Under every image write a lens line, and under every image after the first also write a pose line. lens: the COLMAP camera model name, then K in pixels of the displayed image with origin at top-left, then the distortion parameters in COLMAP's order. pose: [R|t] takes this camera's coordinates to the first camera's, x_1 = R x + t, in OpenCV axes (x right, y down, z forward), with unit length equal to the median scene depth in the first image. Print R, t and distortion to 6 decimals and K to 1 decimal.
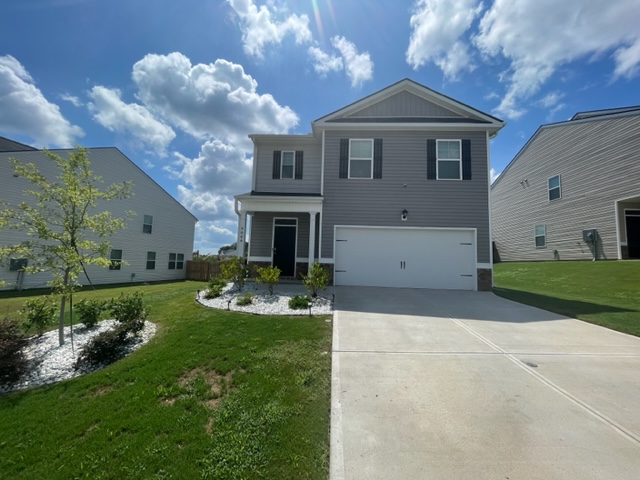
lens RADIAL K [[259.6, 0, 320.0], [0, 259.6, 240.0], [0, 0, 1]] dist [0.000571, -0.000072]
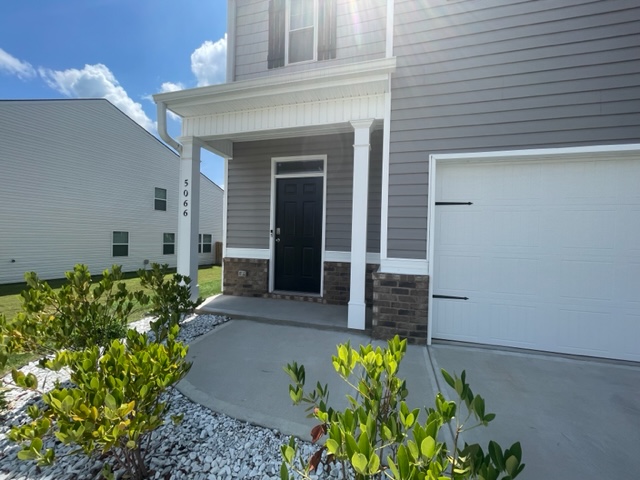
lens RADIAL K [[259.6, 0, 320.0], [0, 259.6, 240.0], [0, 0, 1]] dist [0.000571, -0.000072]
pose [[0.977441, -0.006727, -0.211099, -0.015640], [0.026082, 0.995687, 0.089038, 0.021884], [0.209590, -0.092536, 0.973401, 0.968455]]
